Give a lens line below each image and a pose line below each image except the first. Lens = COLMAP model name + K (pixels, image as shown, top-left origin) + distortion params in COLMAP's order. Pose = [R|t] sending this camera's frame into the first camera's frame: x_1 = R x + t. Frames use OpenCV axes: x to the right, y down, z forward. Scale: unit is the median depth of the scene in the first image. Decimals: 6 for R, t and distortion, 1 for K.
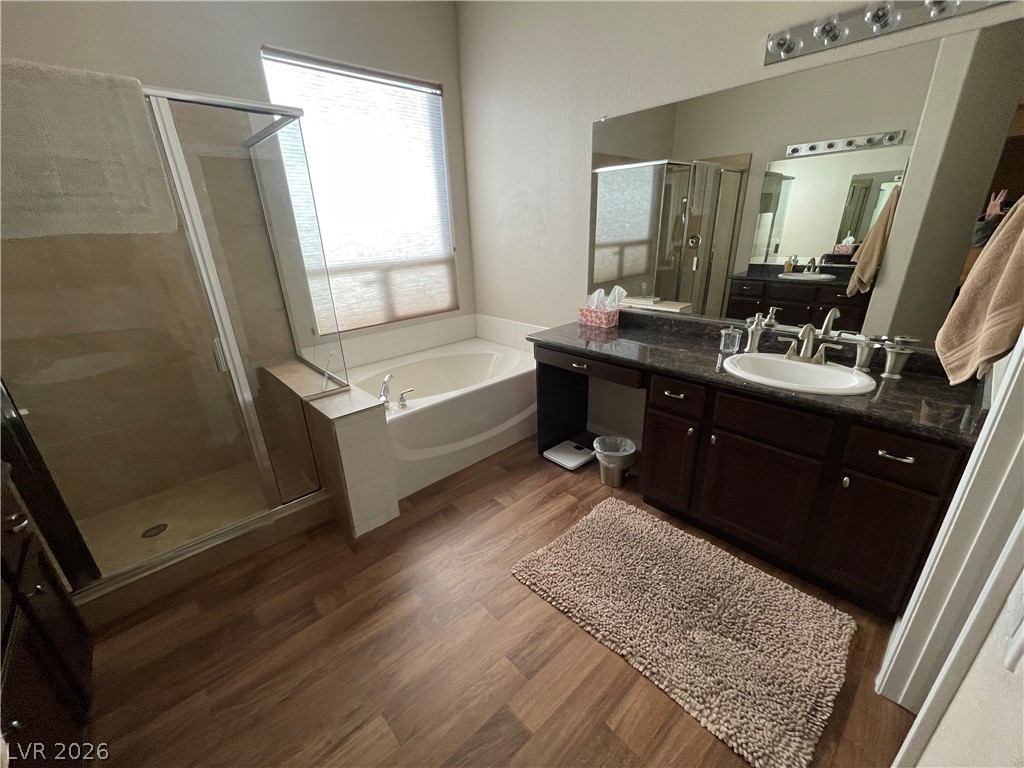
lens RADIAL K [[417.6, 0, 509.5], [0, 417.6, 390.7], [0, 0, 1]] dist [-0.000863, -0.000394]
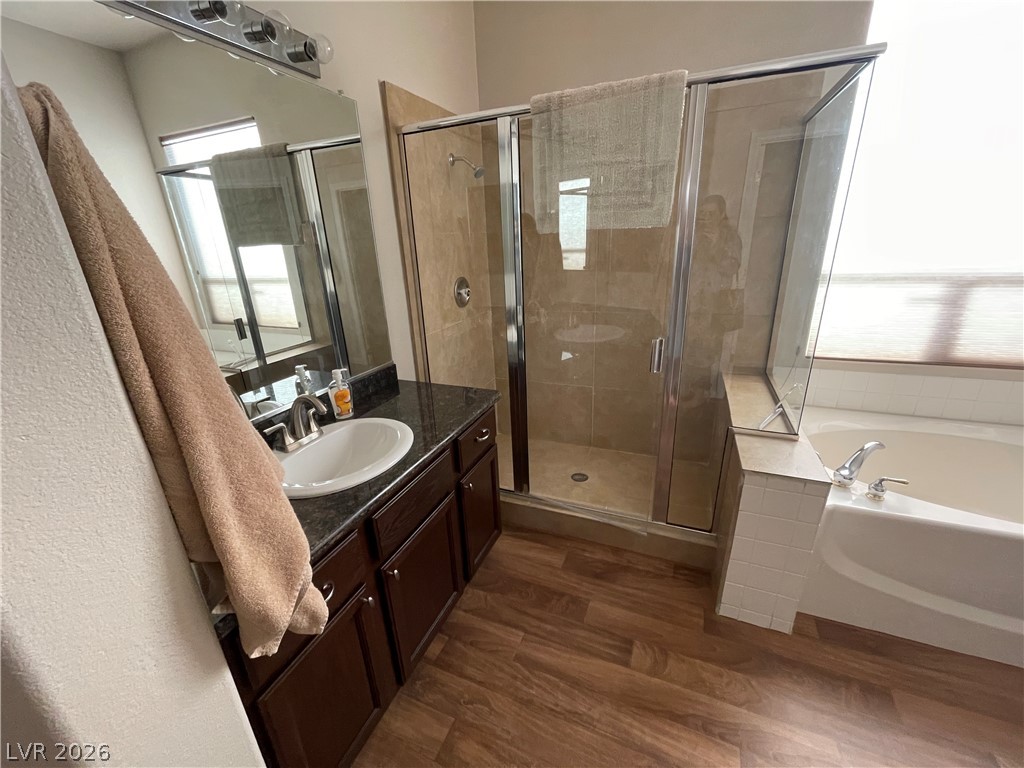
lens RADIAL K [[415.6, 0, 511.2], [0, 415.6, 387.5], [0, 0, 1]] dist [-0.000395, -0.000146]
pose [[0.418182, 0.323688, -0.848734, -0.001675], [-0.314650, 0.928127, 0.198934, -0.077818], [0.852126, 0.183863, 0.489975, 0.197990]]
